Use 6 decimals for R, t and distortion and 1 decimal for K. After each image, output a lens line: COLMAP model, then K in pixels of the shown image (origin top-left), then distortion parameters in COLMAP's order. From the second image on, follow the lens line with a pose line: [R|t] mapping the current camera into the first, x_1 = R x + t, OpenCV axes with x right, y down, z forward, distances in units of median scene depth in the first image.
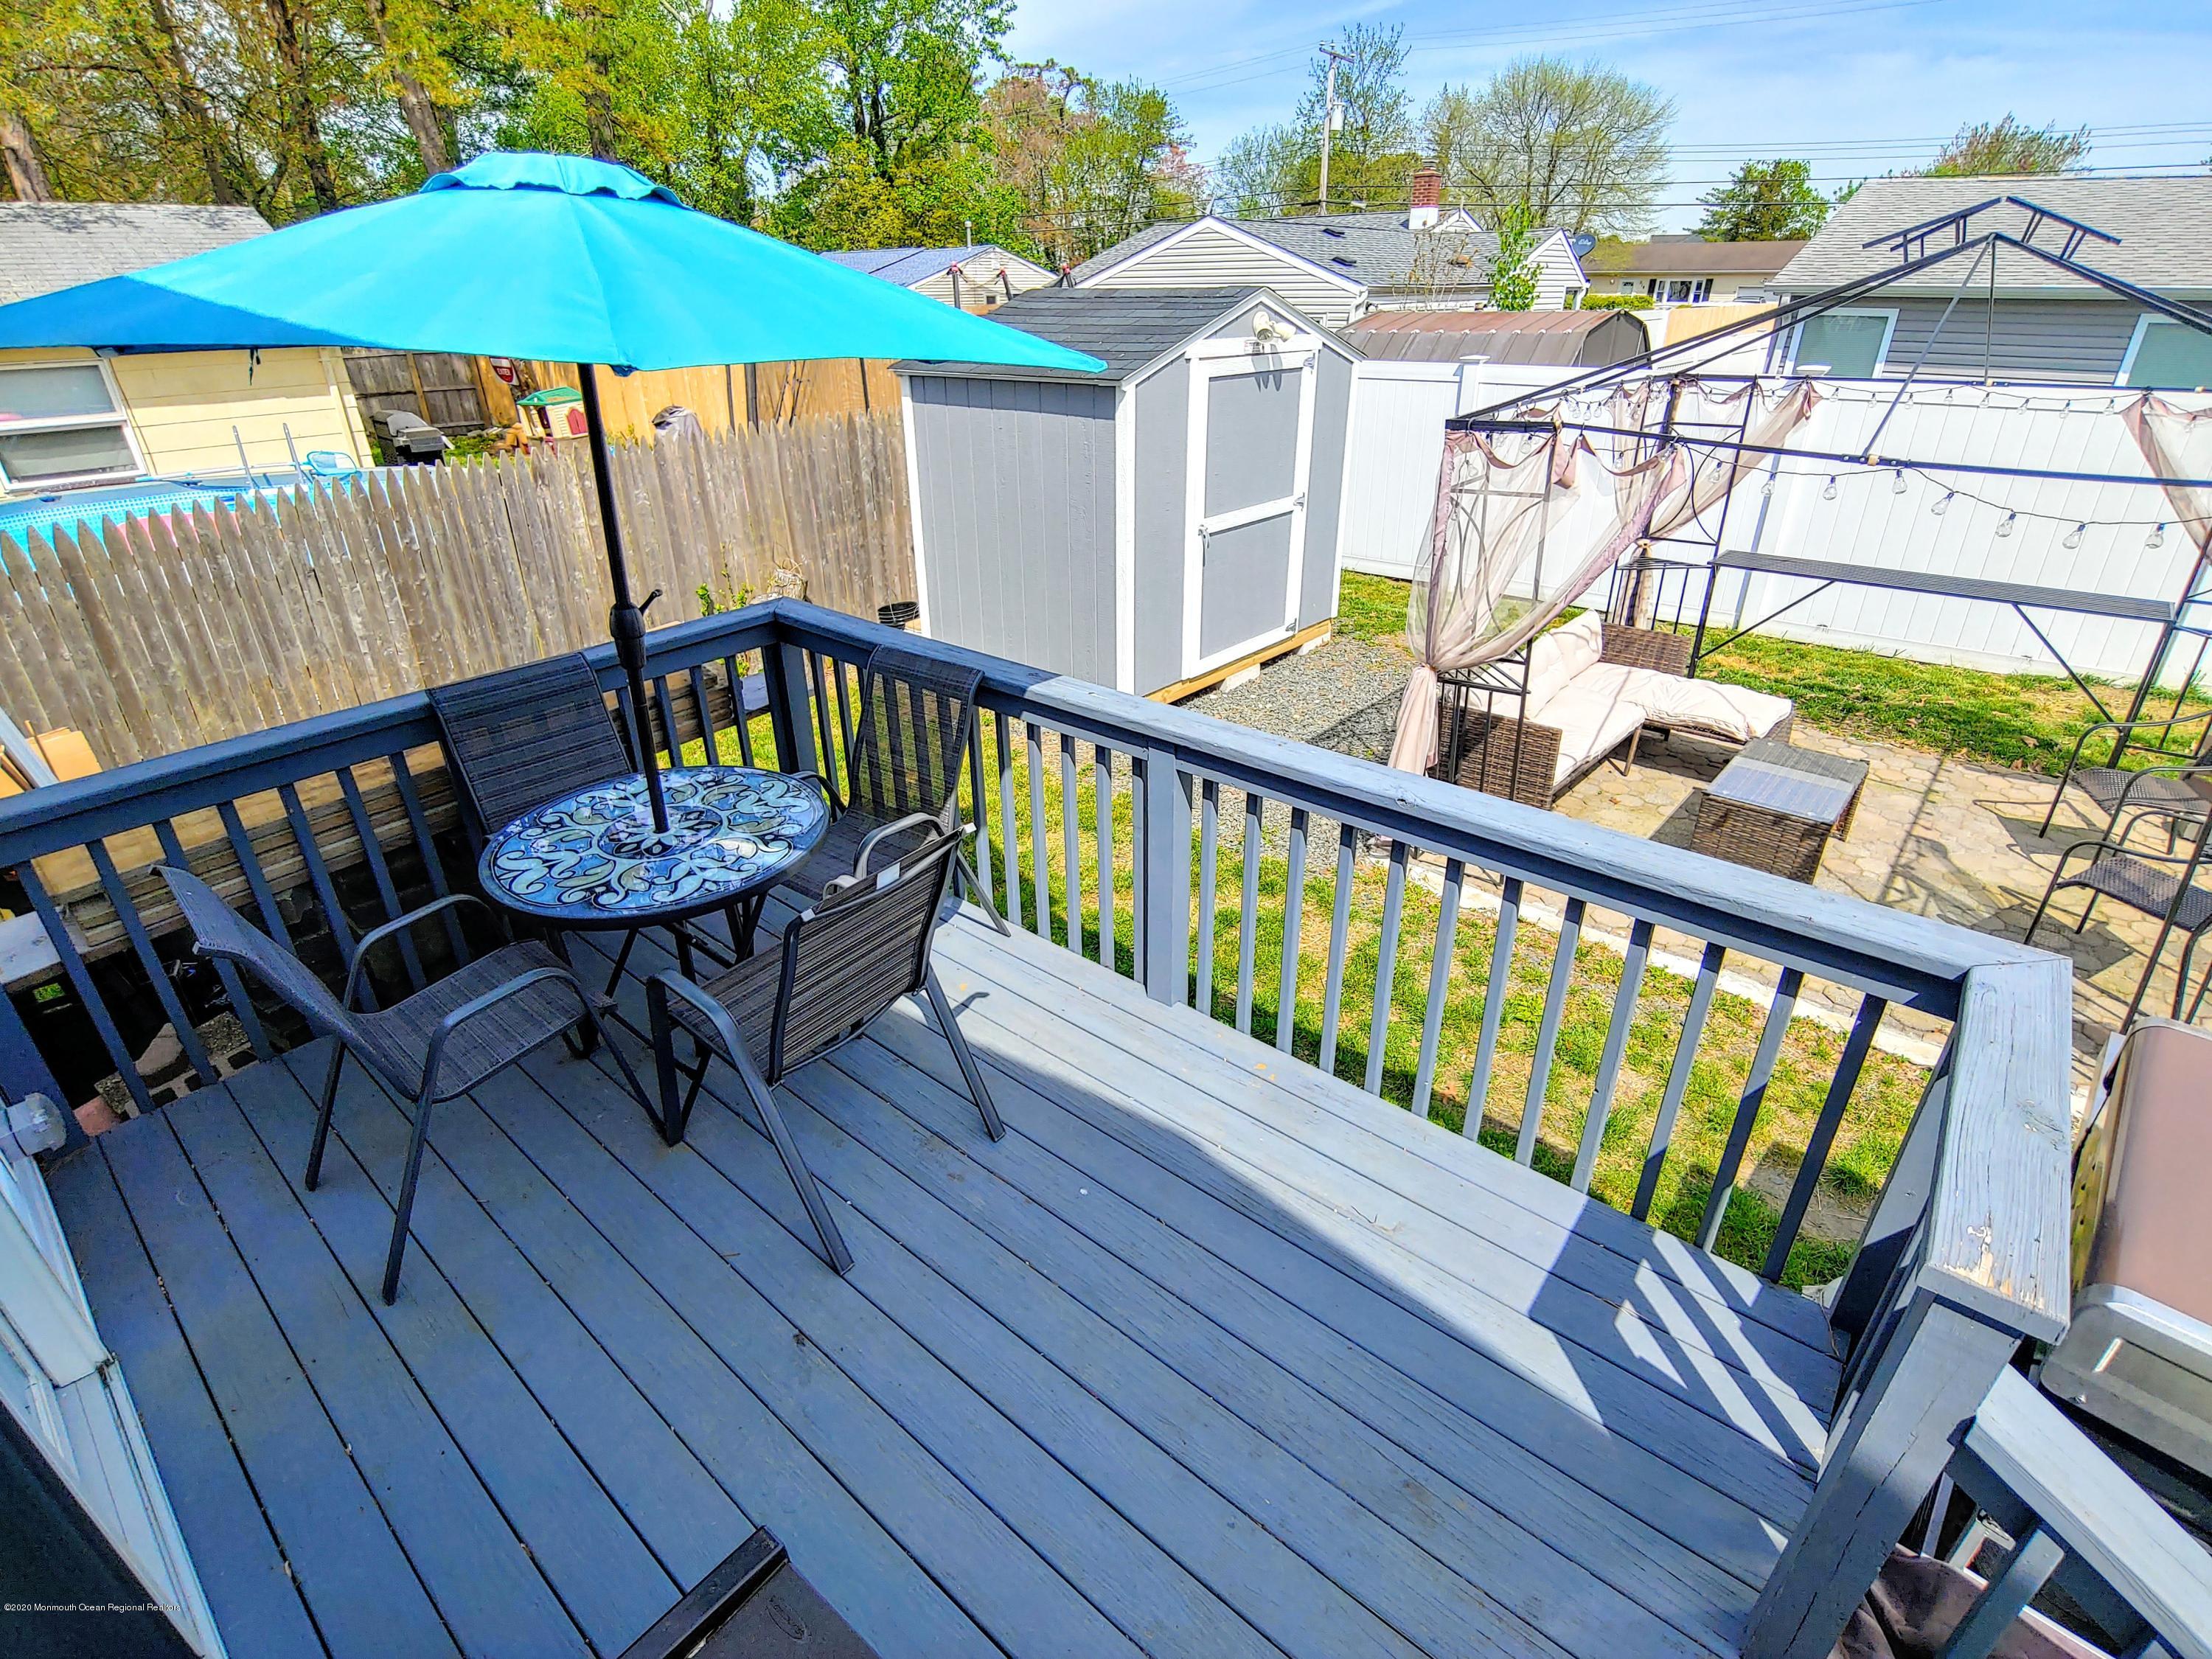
lens RADIAL K [[1055.7, 0, 1107.8], [0, 1055.7, 820.7], [0, 0, 1]] dist [-0.019169, -0.000444]
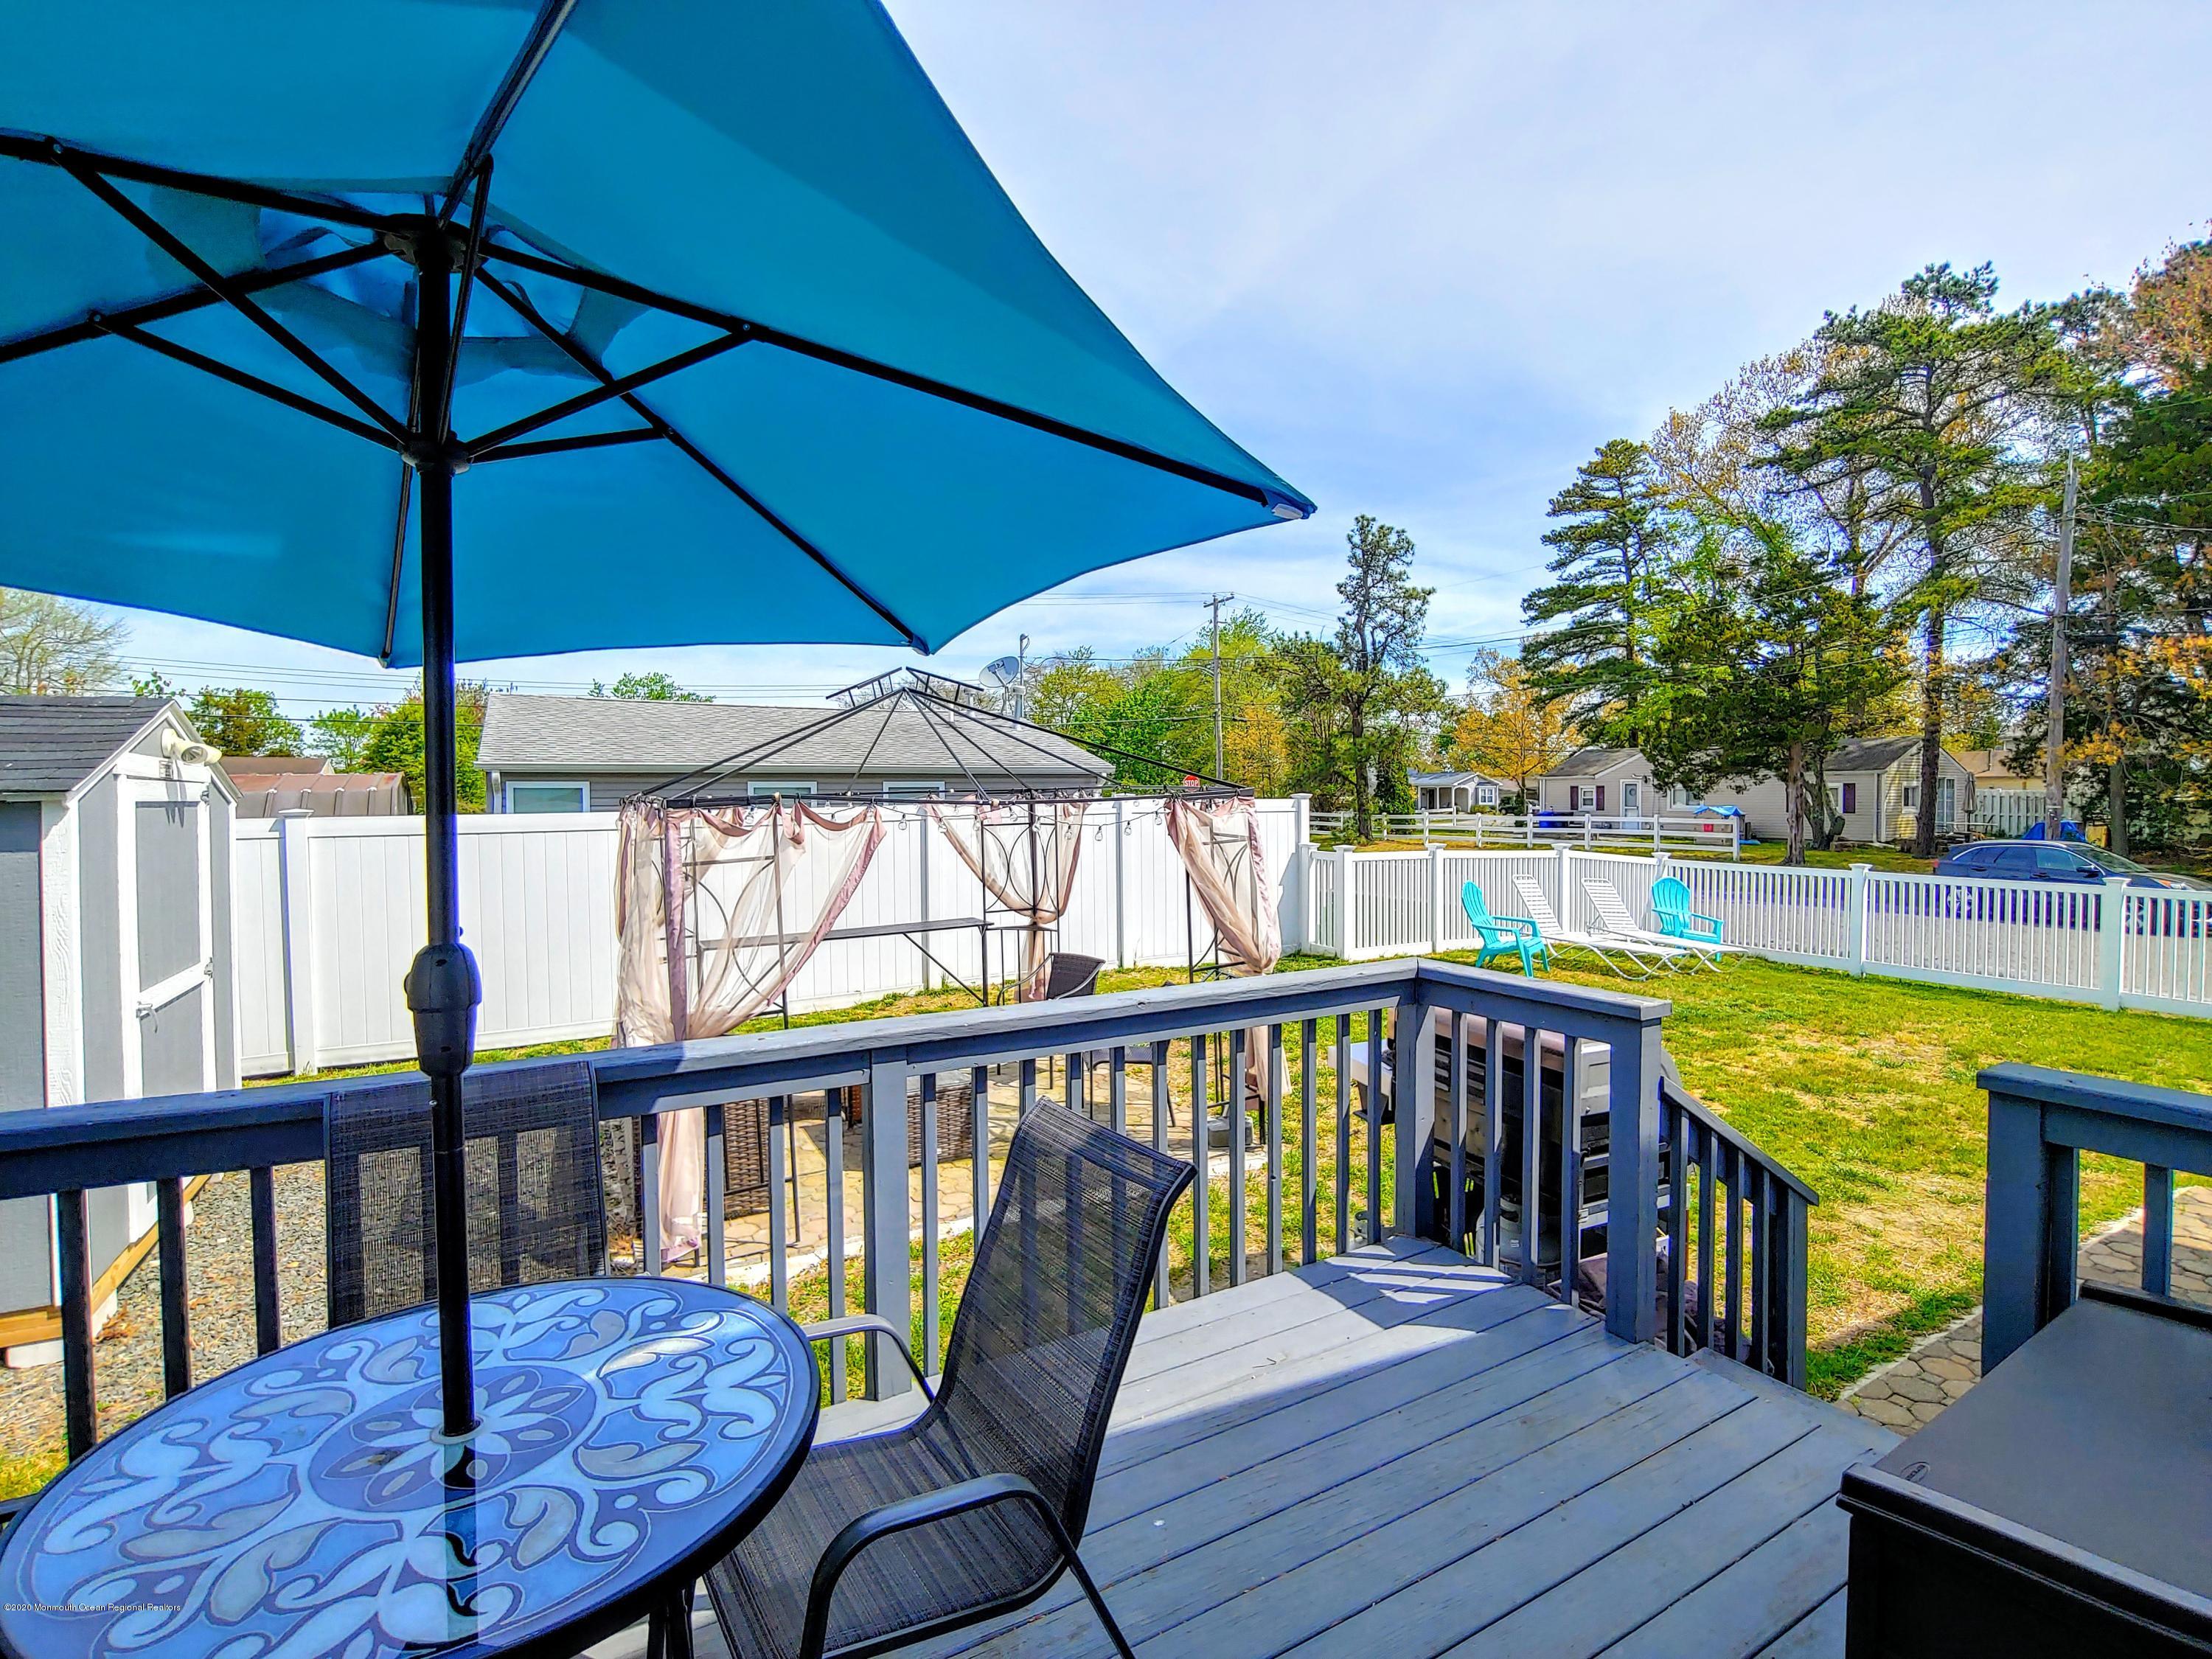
lens RADIAL K [[1055.7, 0, 1106.2], [0, 1055.7, 829.9], [0, 0, 1]] dist [-0.019169, -0.000444]
pose [[0.343224, -0.022290, 0.938989, -0.329488], [0.429890, 0.892588, -0.135947, -0.018397], [-0.835100, 0.450322, 0.315940, 0.212279]]
